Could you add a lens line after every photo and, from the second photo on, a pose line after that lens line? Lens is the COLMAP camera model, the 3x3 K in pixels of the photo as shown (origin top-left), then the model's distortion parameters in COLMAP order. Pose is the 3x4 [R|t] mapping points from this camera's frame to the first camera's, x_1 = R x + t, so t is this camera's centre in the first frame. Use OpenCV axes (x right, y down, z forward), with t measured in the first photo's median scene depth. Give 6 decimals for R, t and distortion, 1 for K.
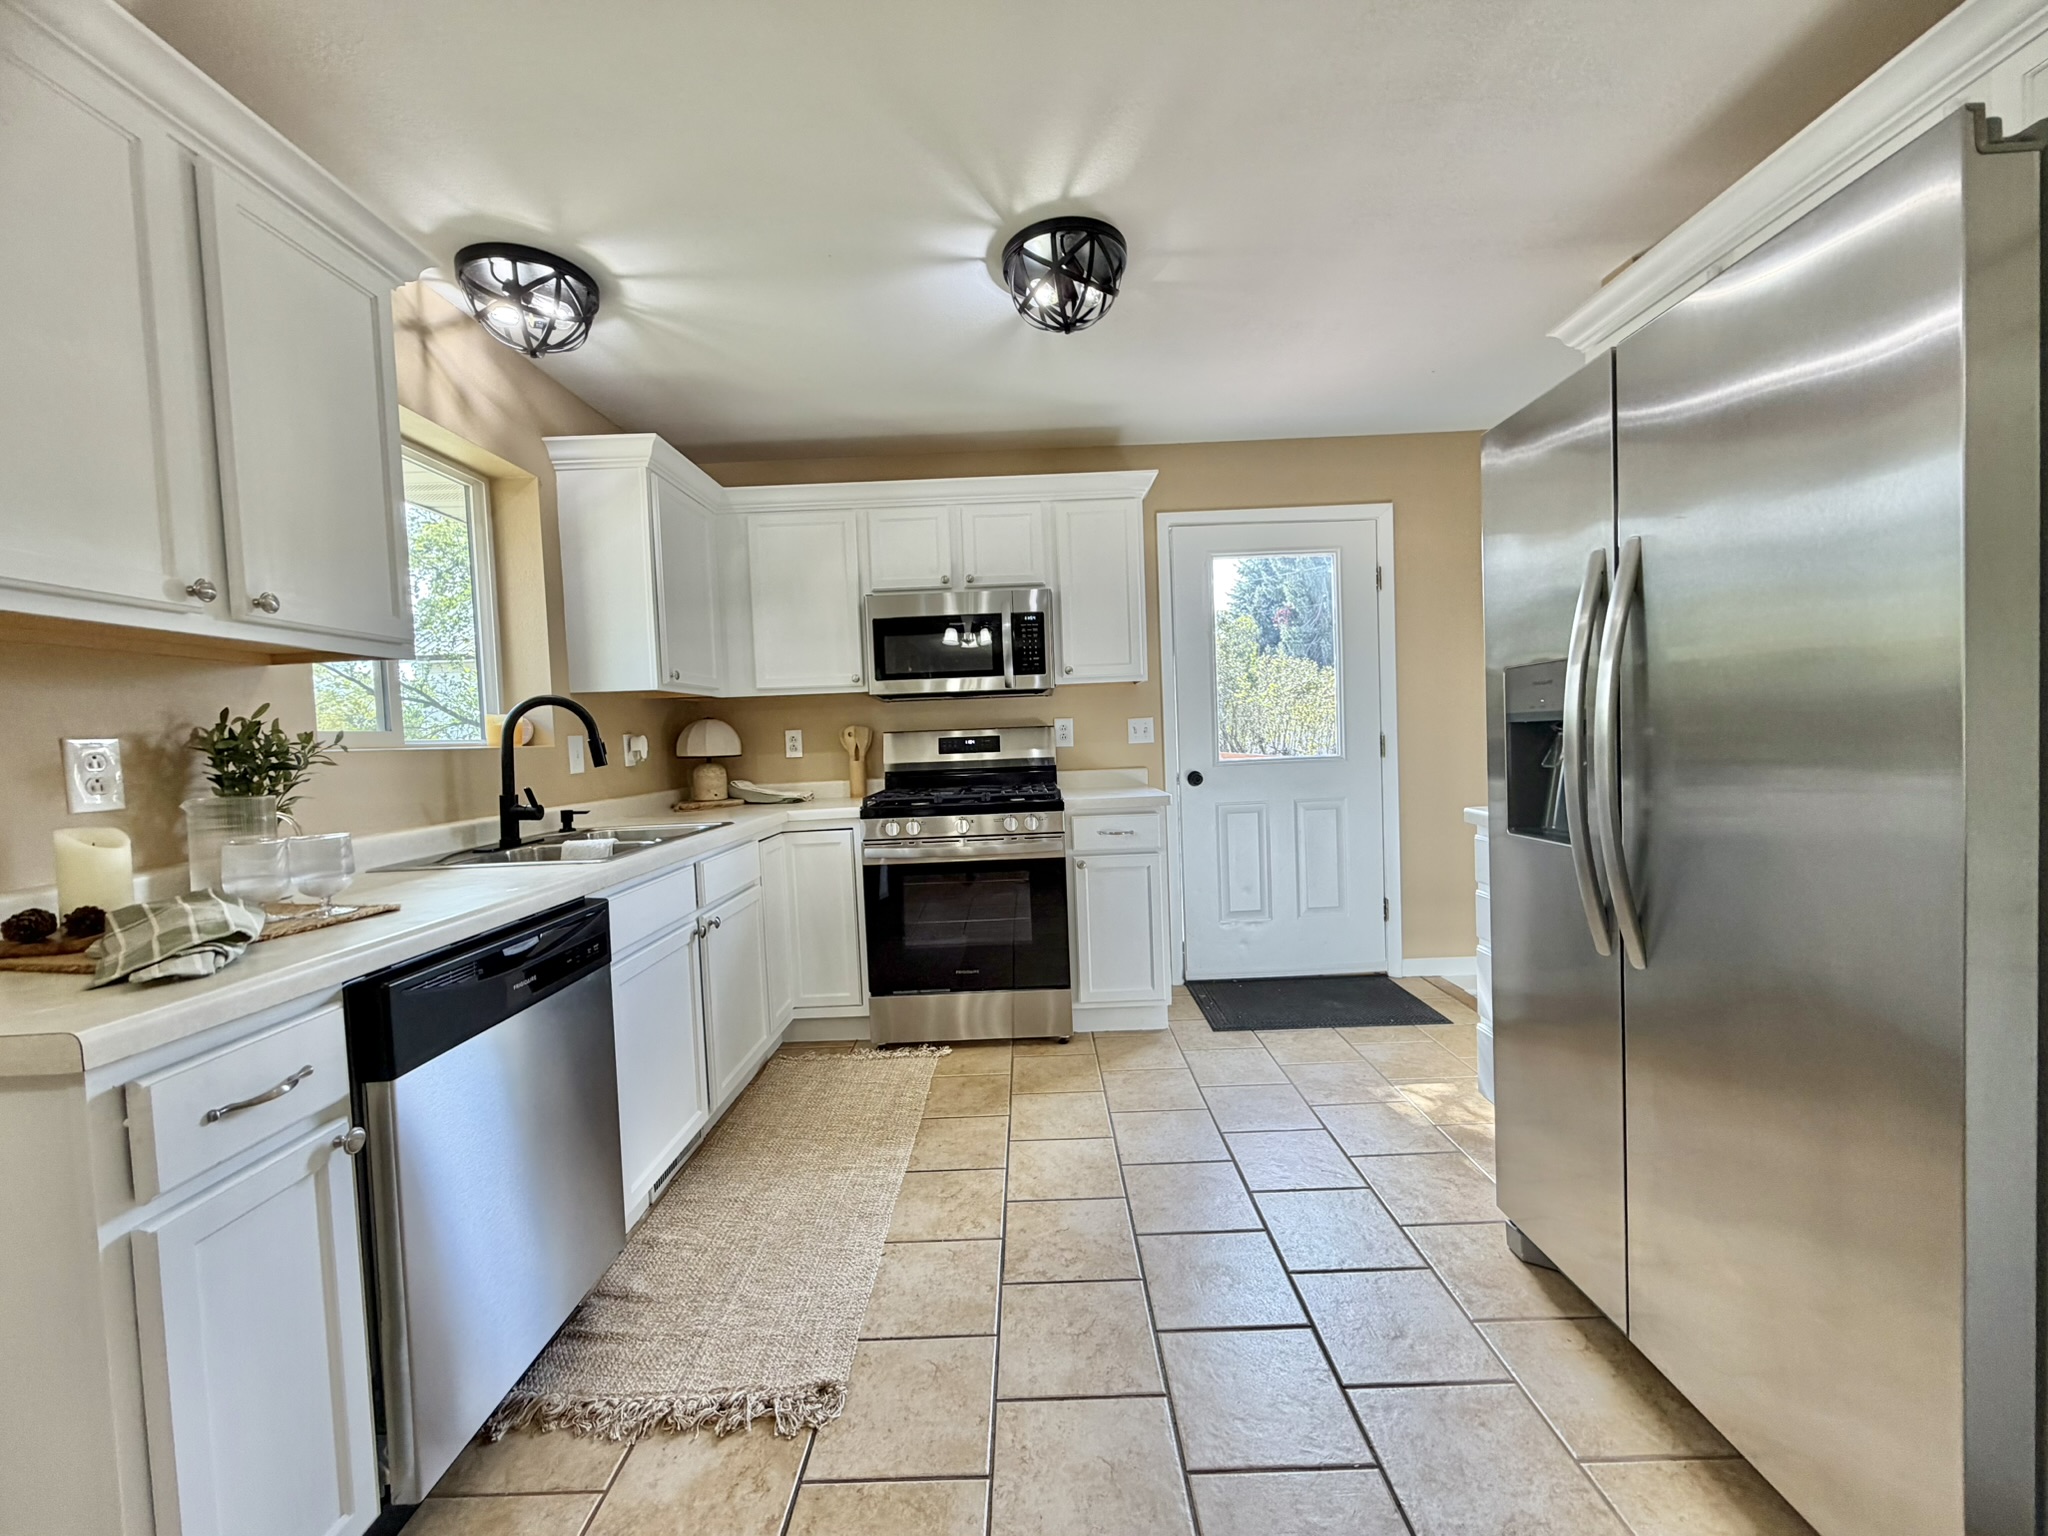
lens RADIAL K [[816.8, 0, 1020.1], [0, 816.8, 768.5], [0, 0, 1]] dist [0.001740, -0.000196]
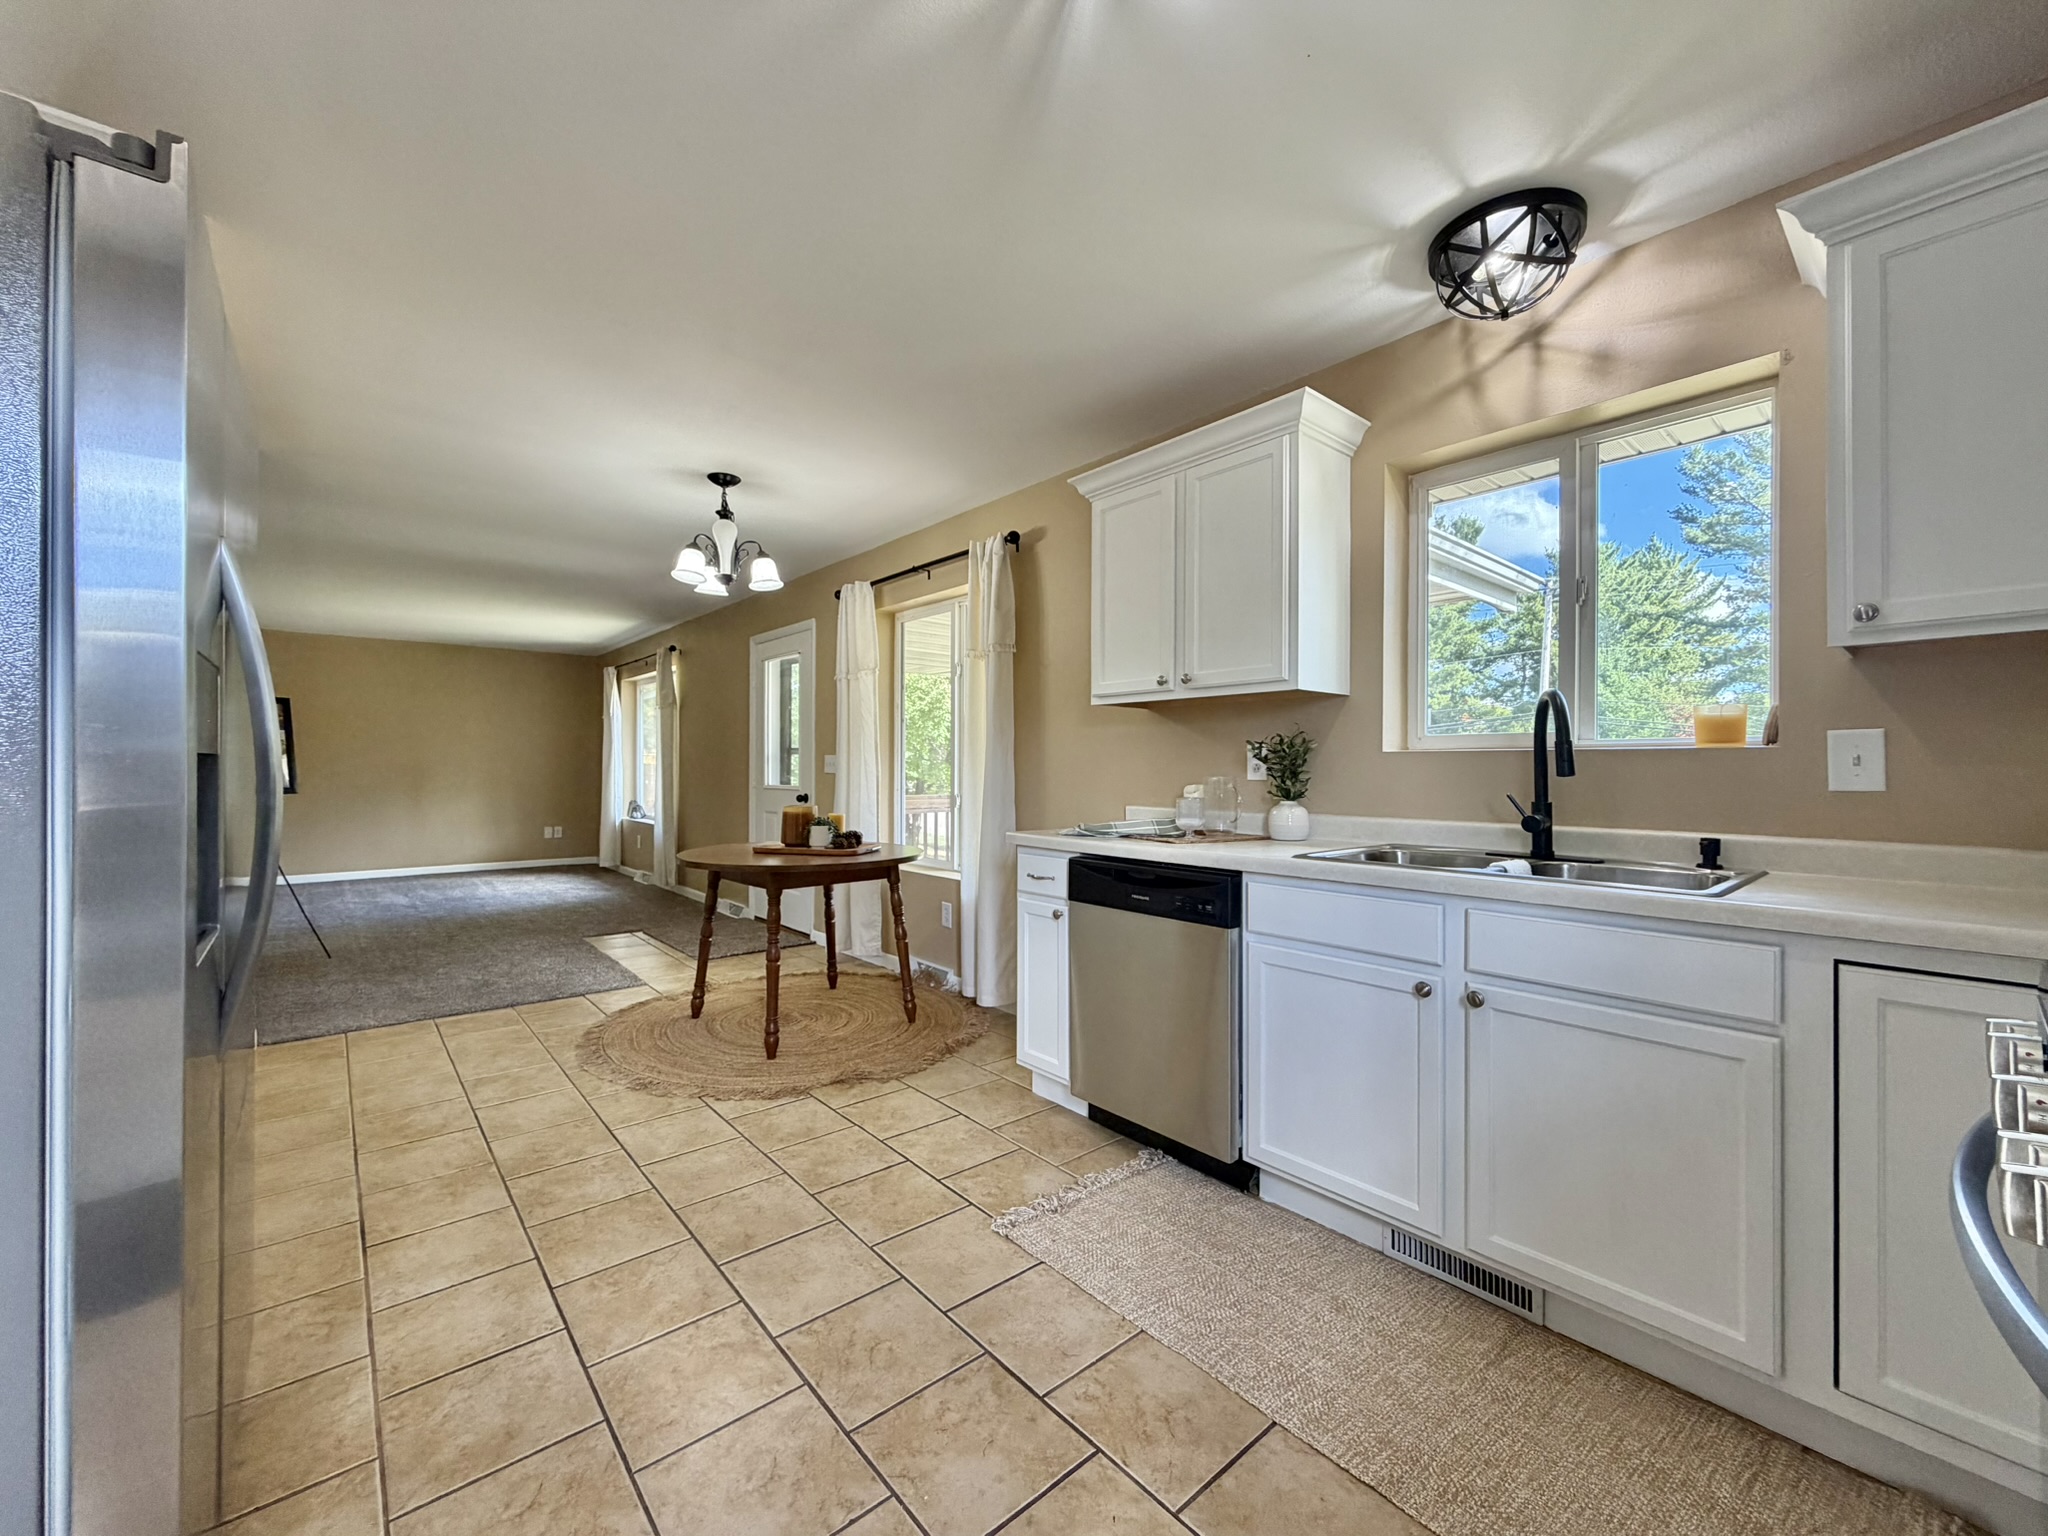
lens RADIAL K [[816.8, 0, 1020.1], [0, 816.8, 768.5], [0, 0, 1]] dist [0.001740, -0.000196]
pose [[-0.758274, 0.034813, -0.651006, 0.278911], [-0.002806, 0.998390, 0.056659, -0.037285], [0.651930, 0.044789, -0.756955, 0.903140]]
